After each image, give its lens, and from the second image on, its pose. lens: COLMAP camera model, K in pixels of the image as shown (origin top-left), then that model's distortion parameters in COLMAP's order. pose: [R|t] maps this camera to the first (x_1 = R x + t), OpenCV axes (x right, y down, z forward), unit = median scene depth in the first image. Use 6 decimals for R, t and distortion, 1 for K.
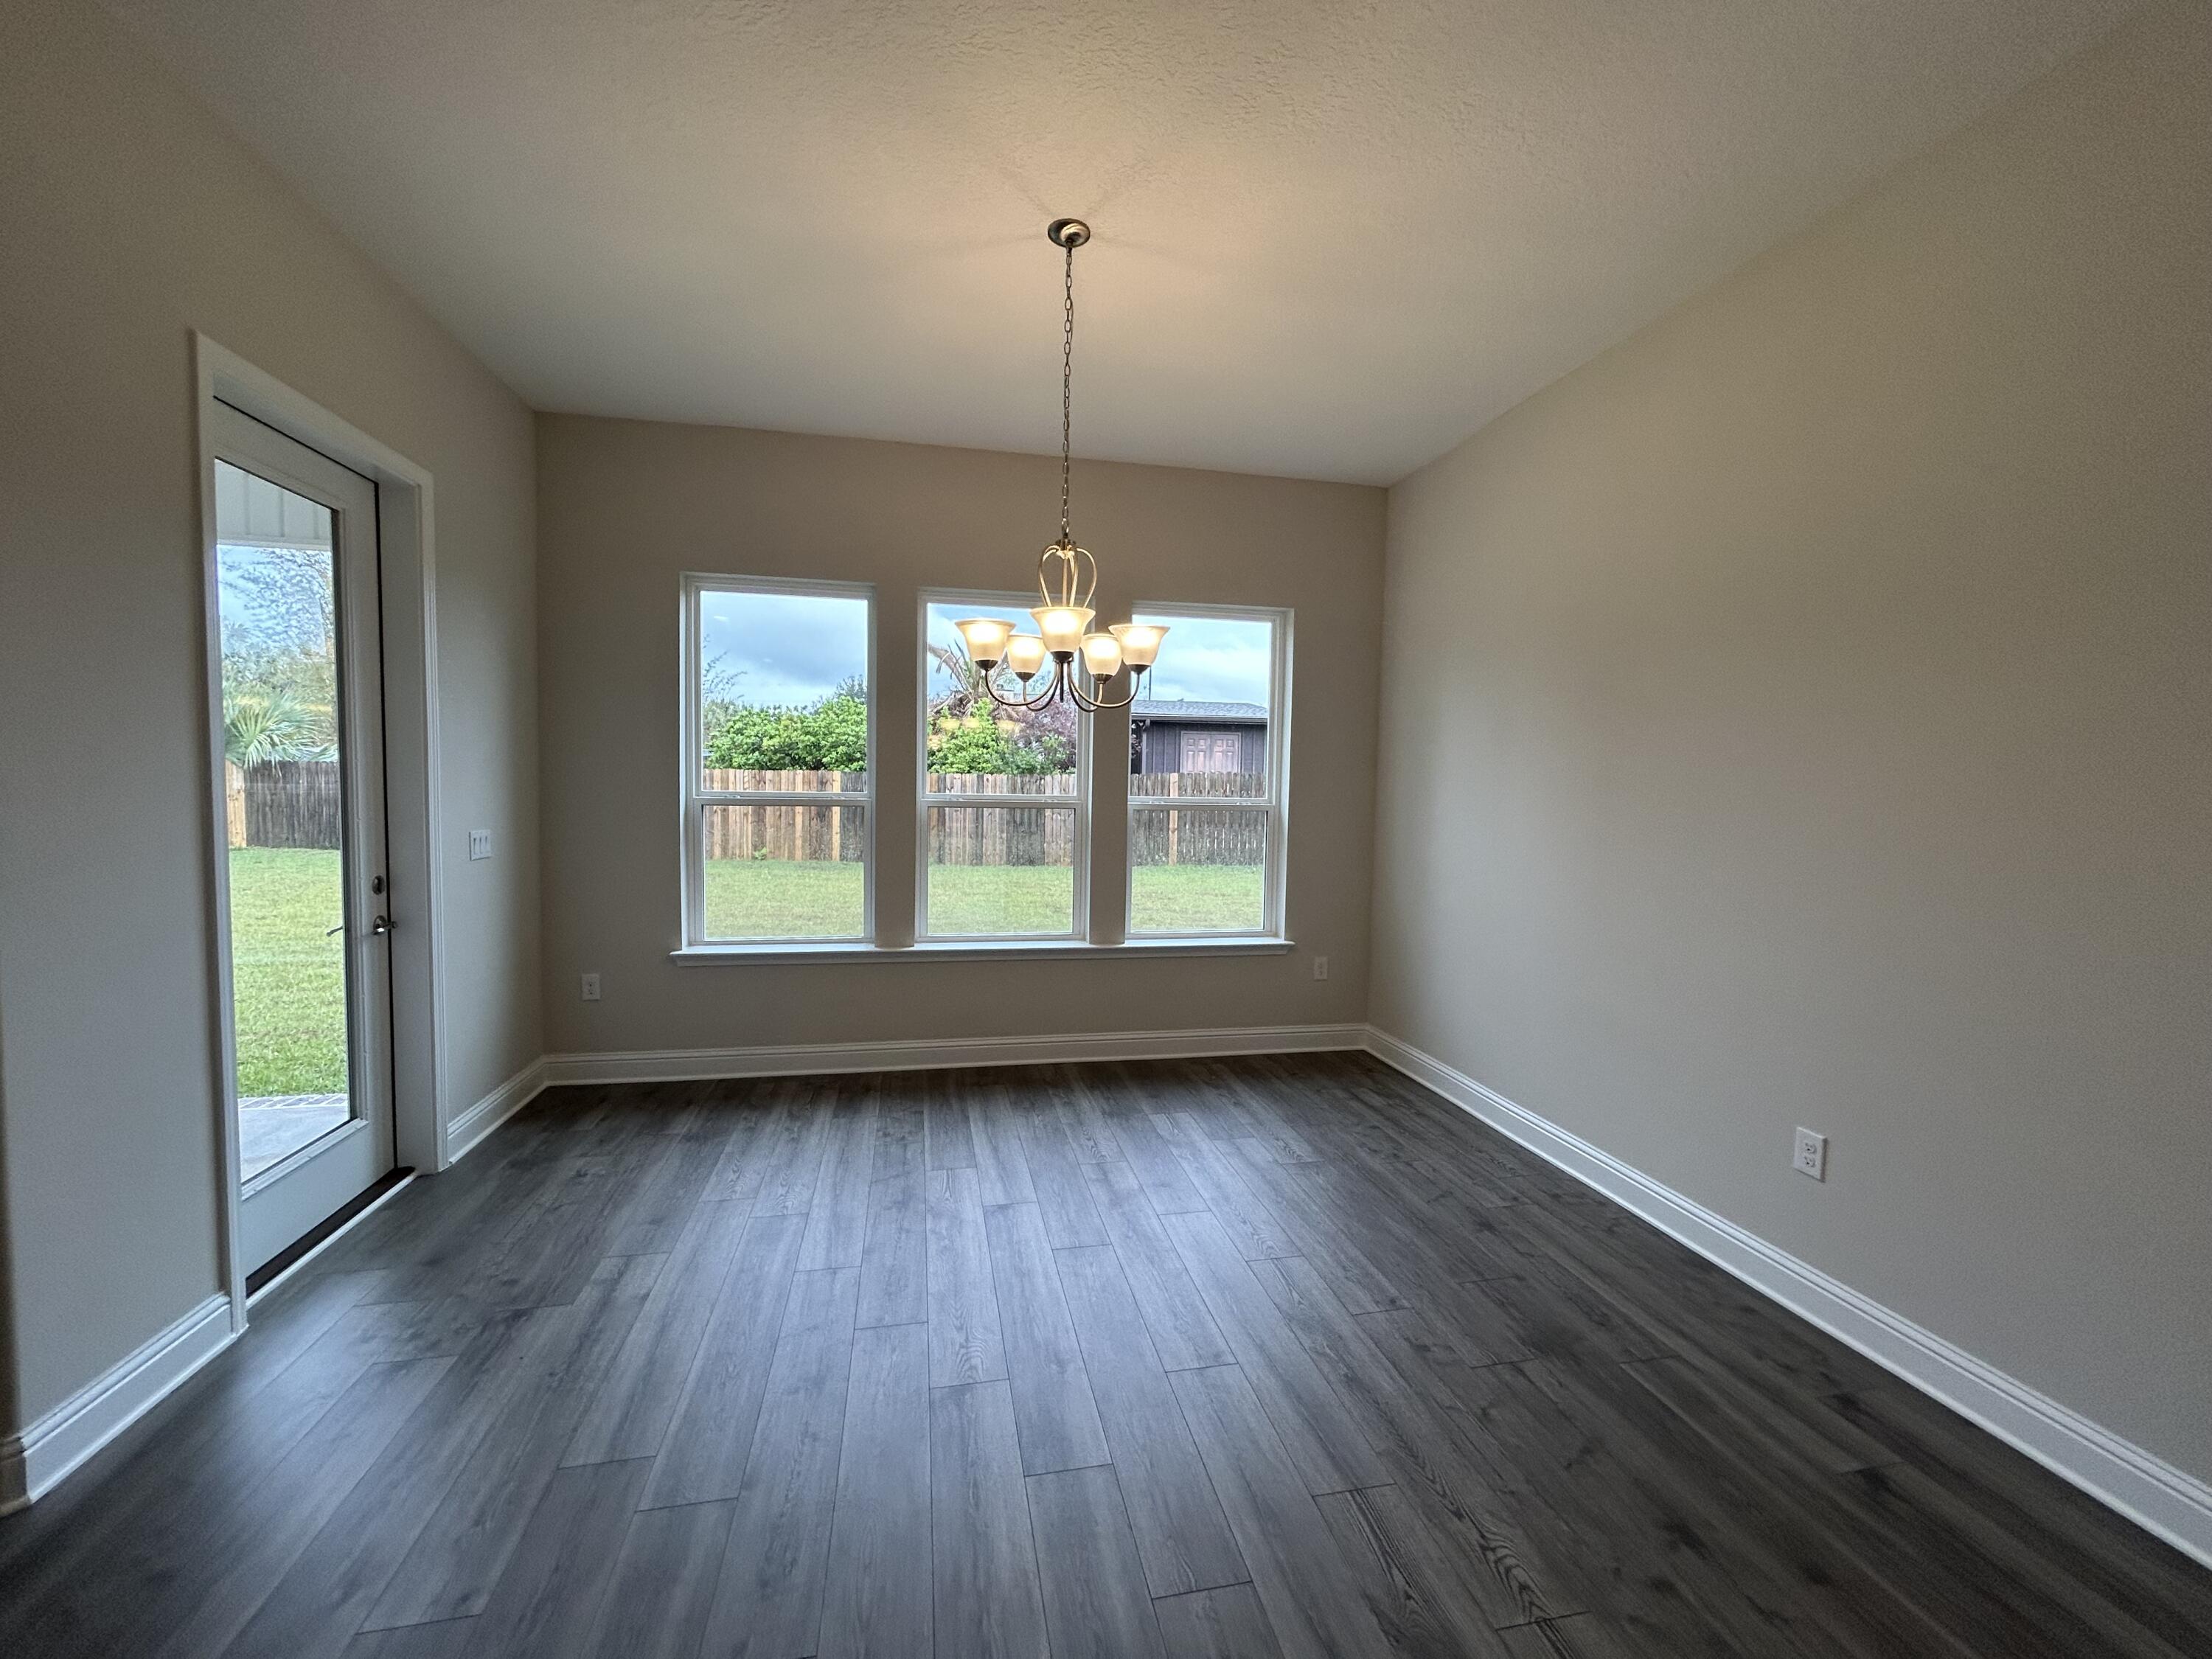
lens RADIAL K [[886.8, 0, 1102.7], [0, 886.8, 826.5], [0, 0, 1]] dist [-0.000373, -0.000782]
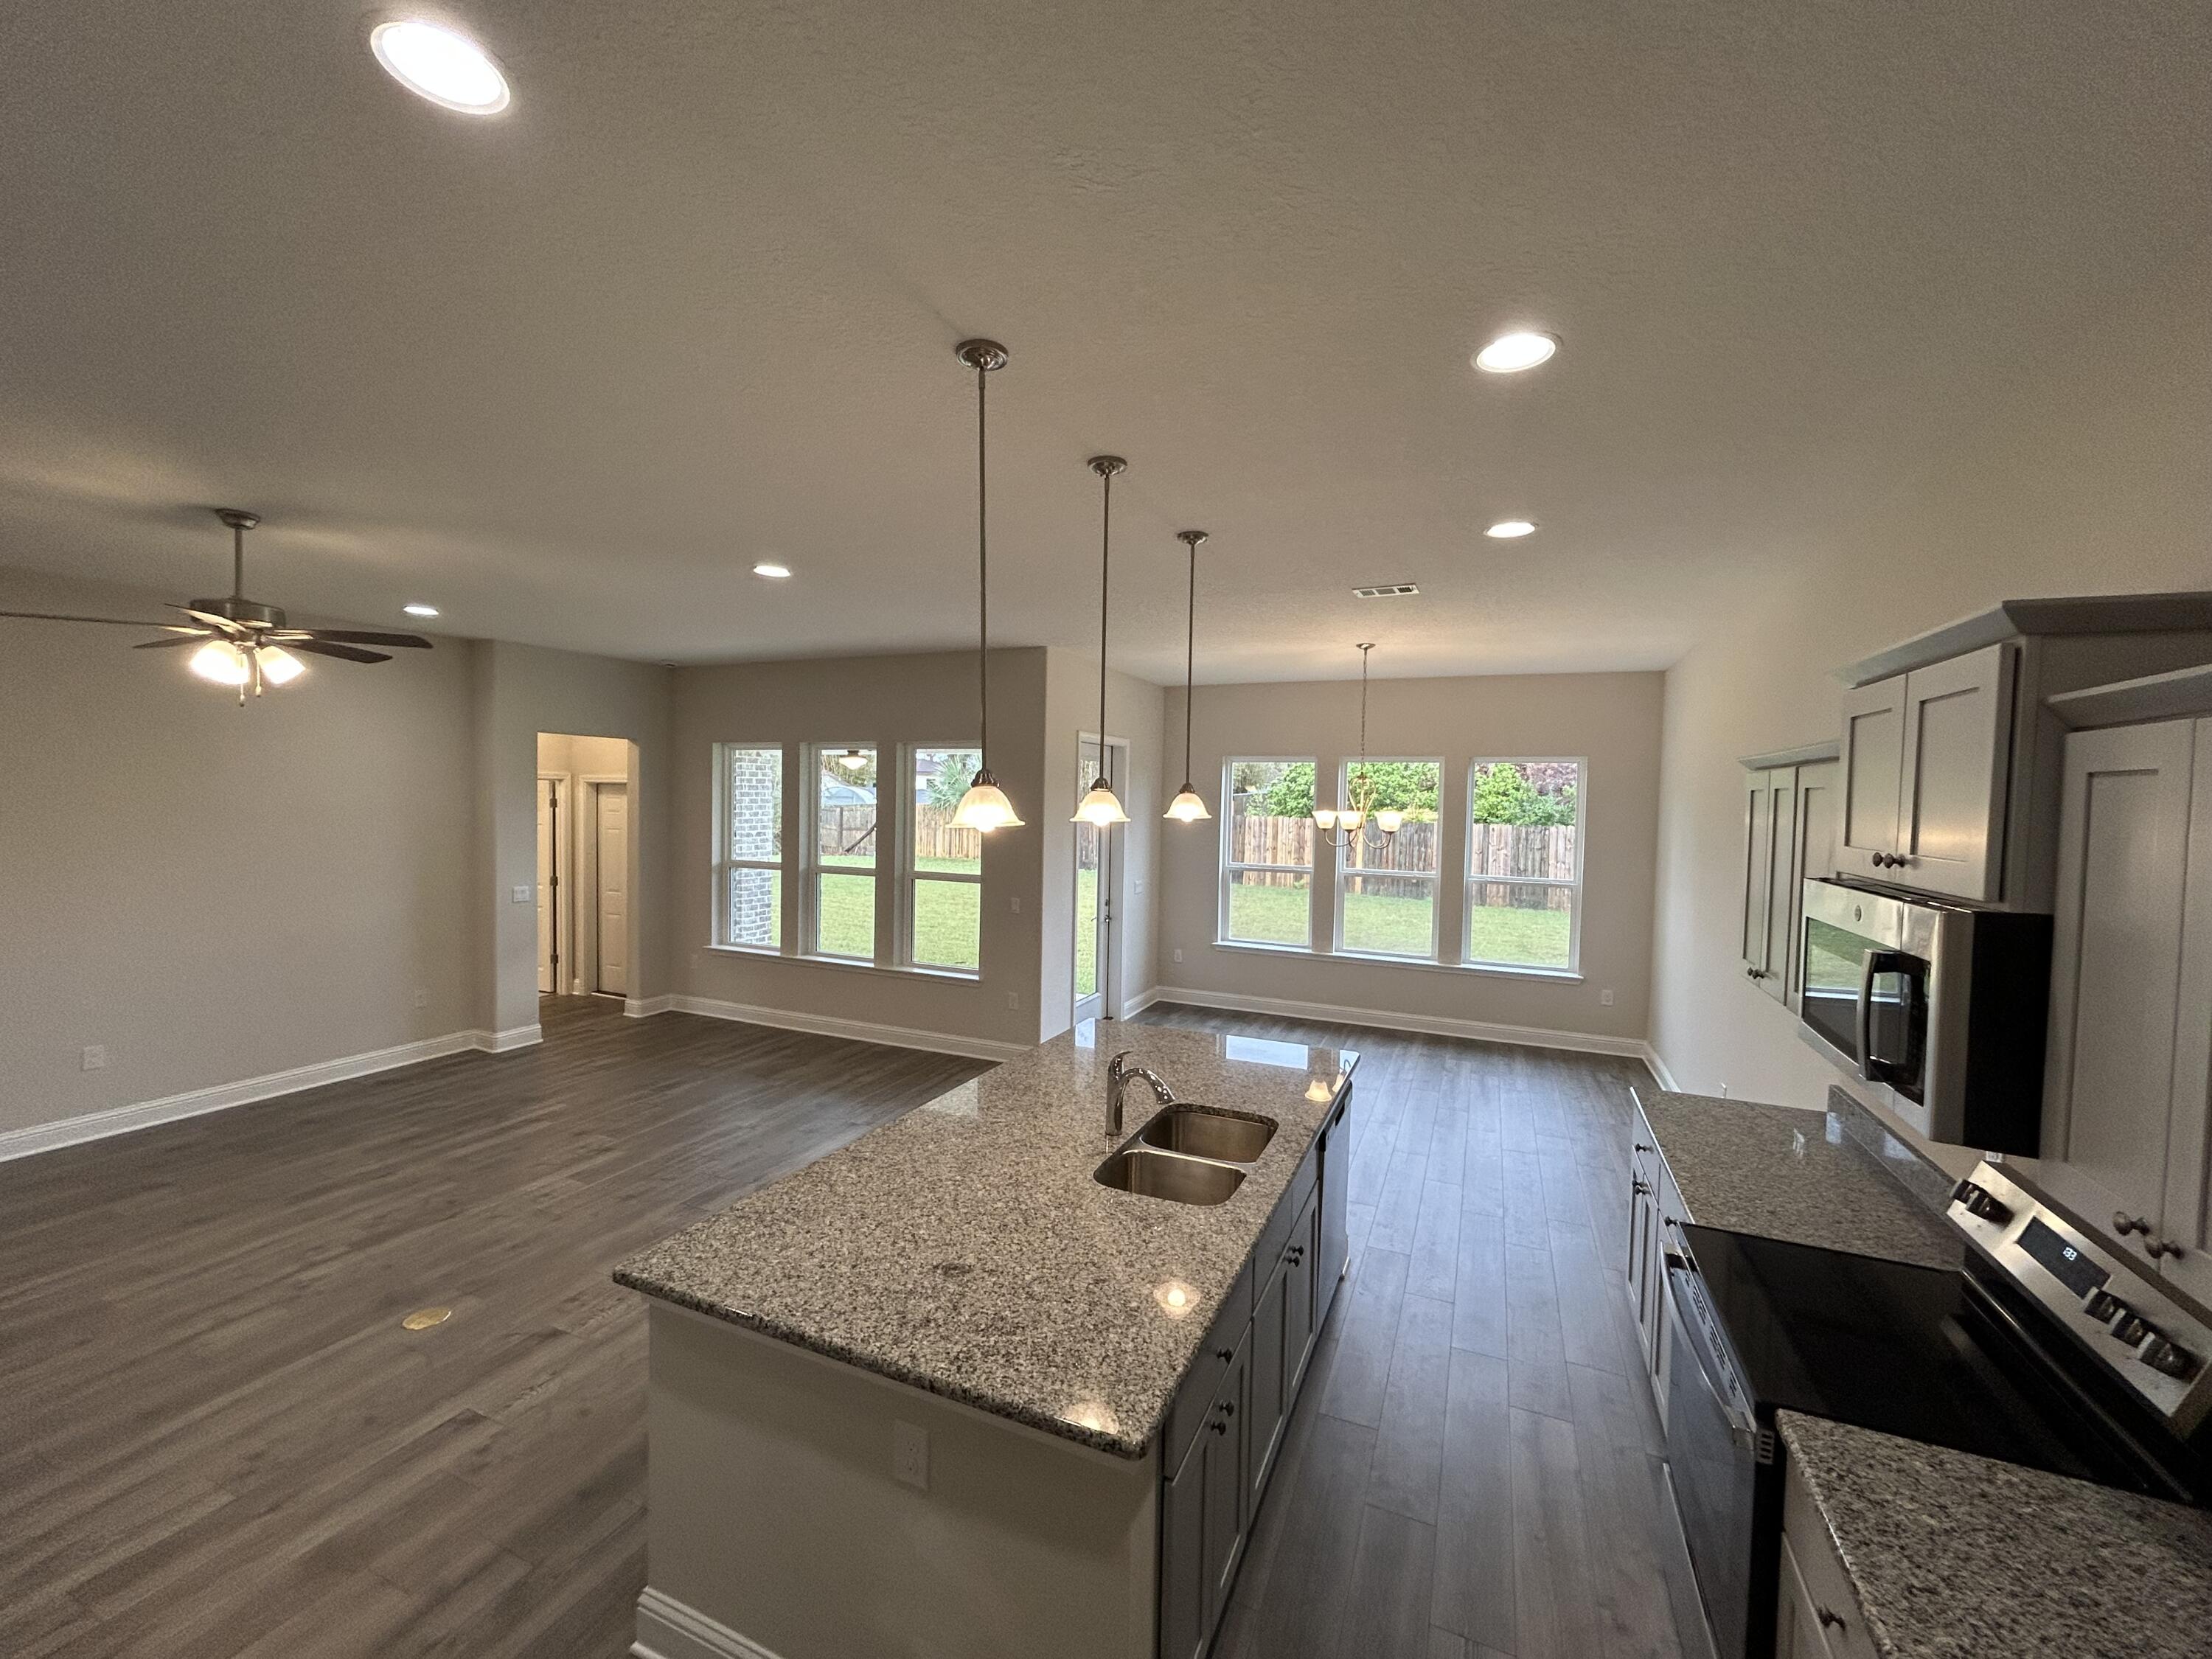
lens RADIAL K [[885.1, 0, 1106.0], [0, 885.1, 829.5], [0, 0, 1]] dist [-0.003266, -0.000034]
pose [[0.817671, 0.021217, -0.575294, 0.438027], [-0.036125, 0.999242, -0.014493, -0.072847], [0.574551, 0.032633, 0.817818, -0.745513]]
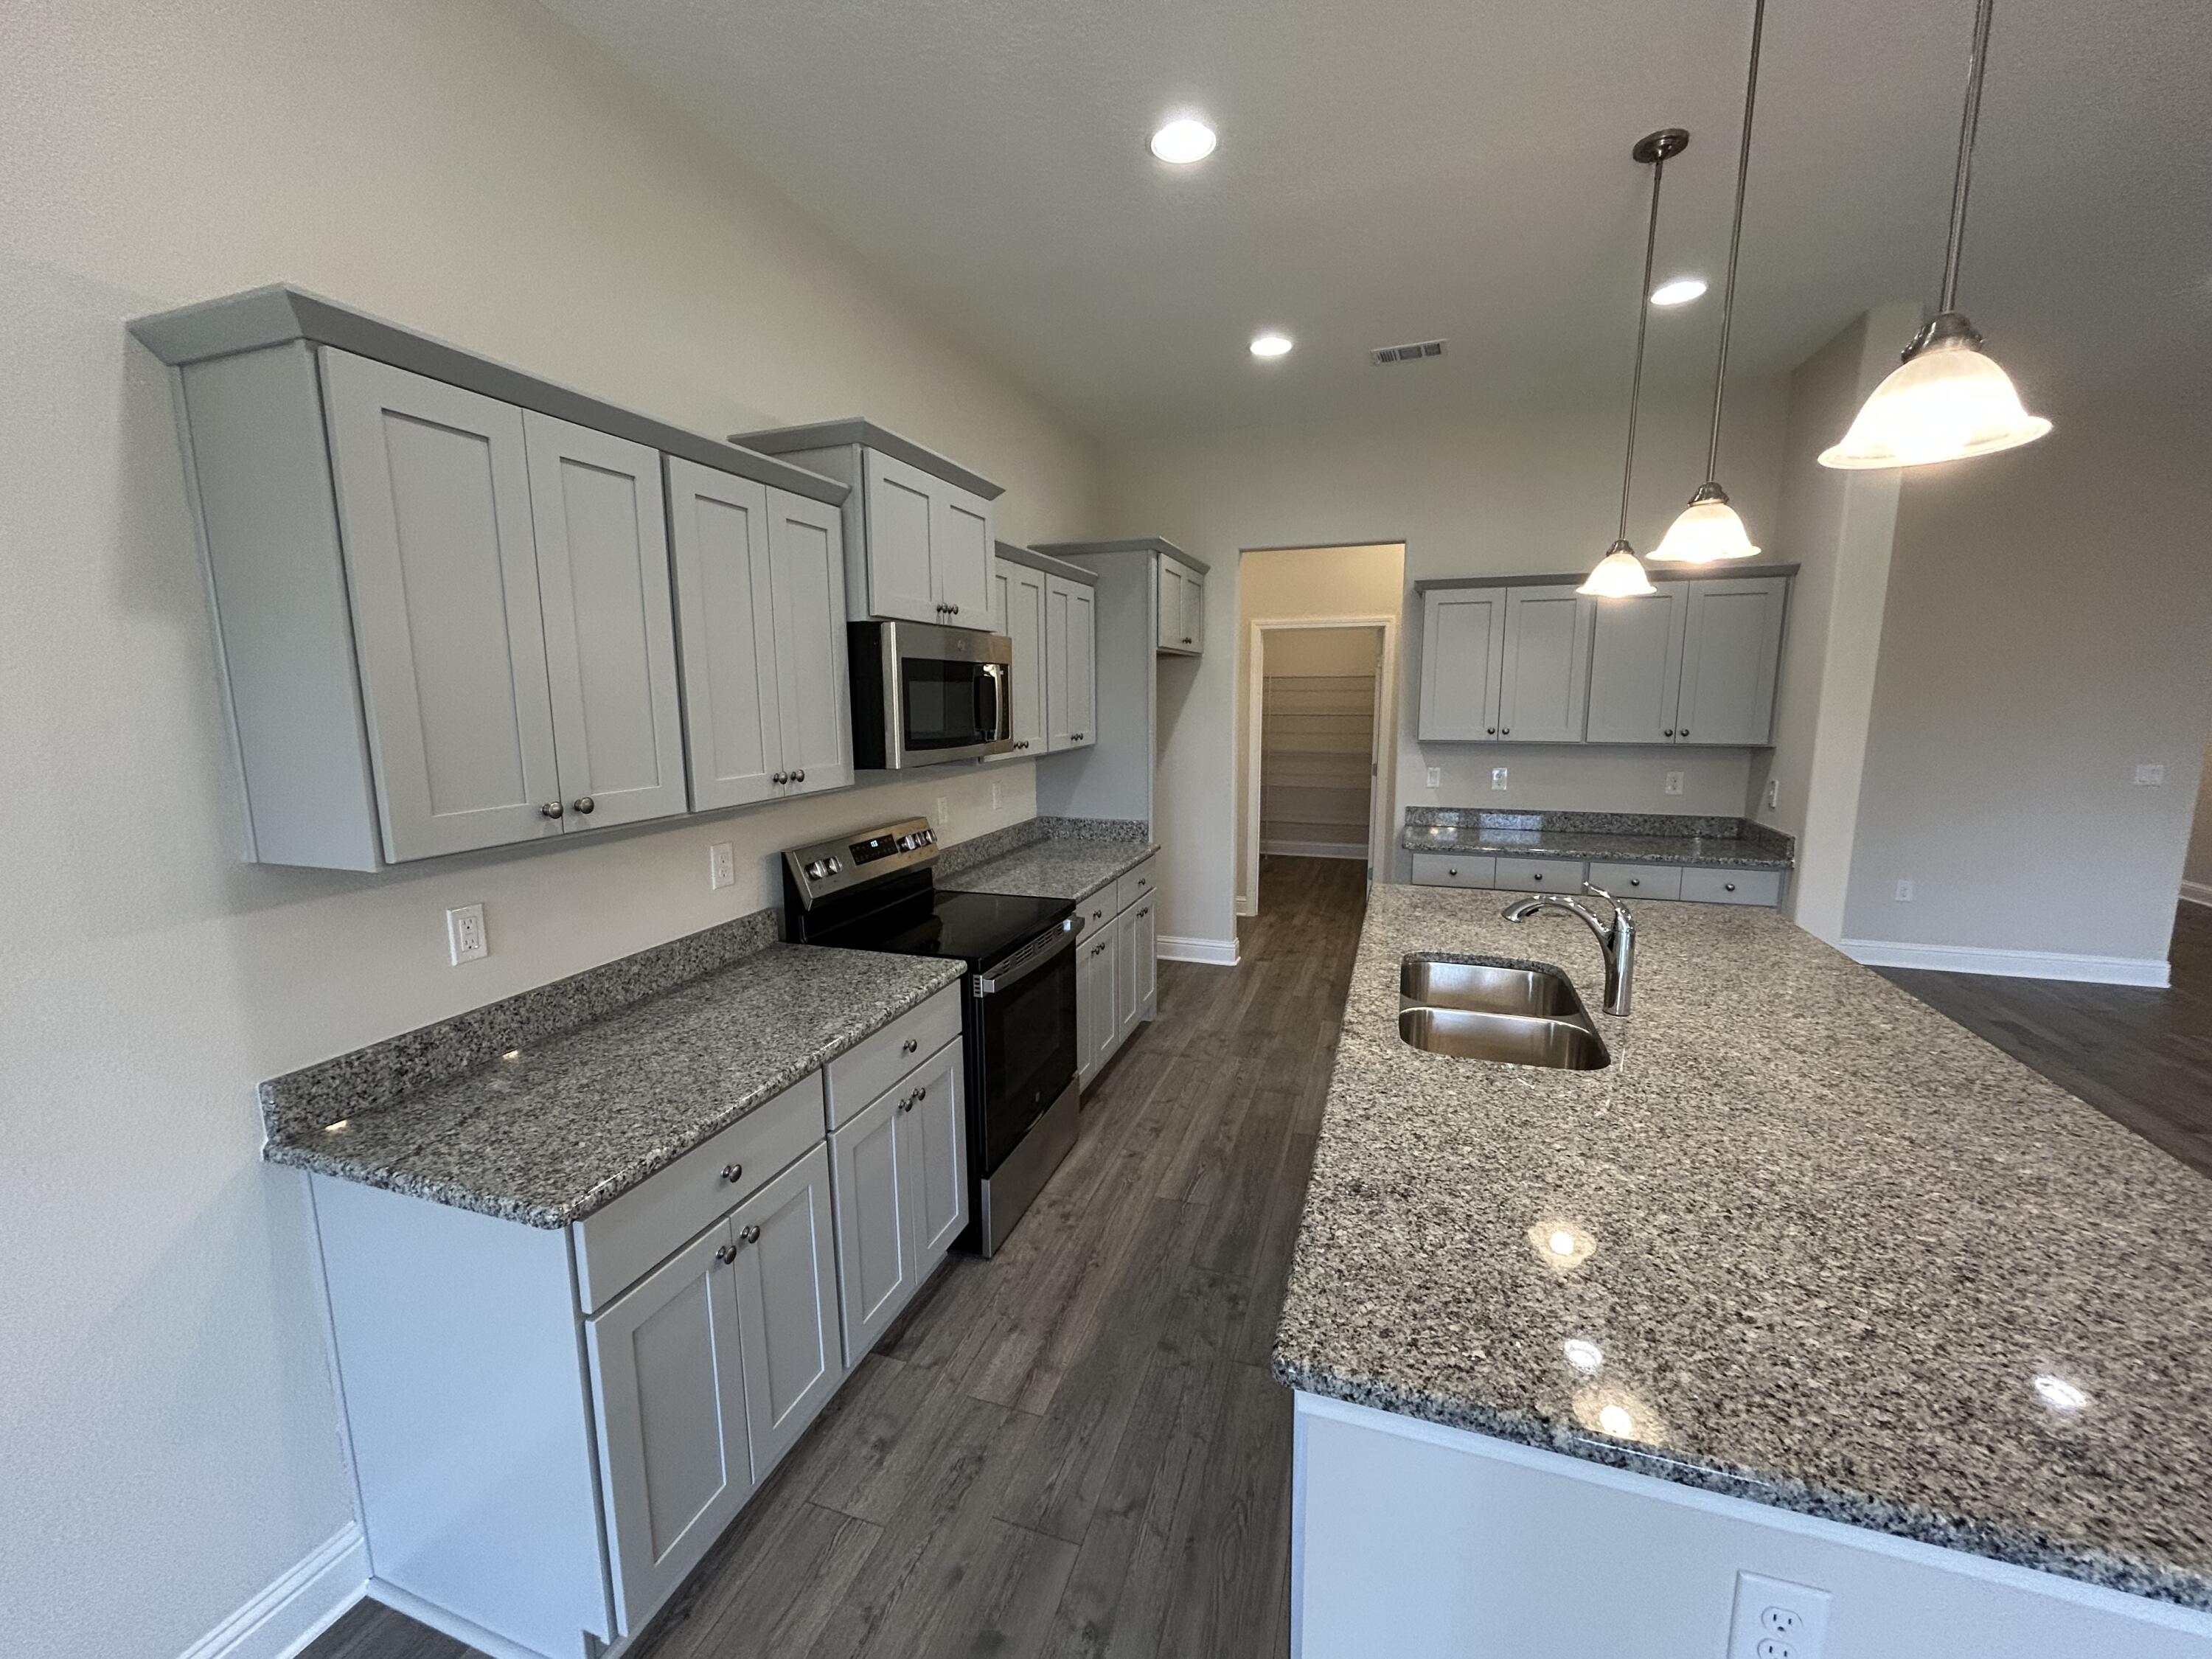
lens RADIAL K [[885.1, 0, 1106.0], [0, 885.1, 829.5], [0, 0, 1]] dist [-0.003266, -0.000034]
pose [[-0.860994, -0.091396, 0.500336, 0.088285], [0.017391, 0.977857, 0.208552, -0.053409], [-0.508317, 0.188263, -0.840339, 0.279558]]
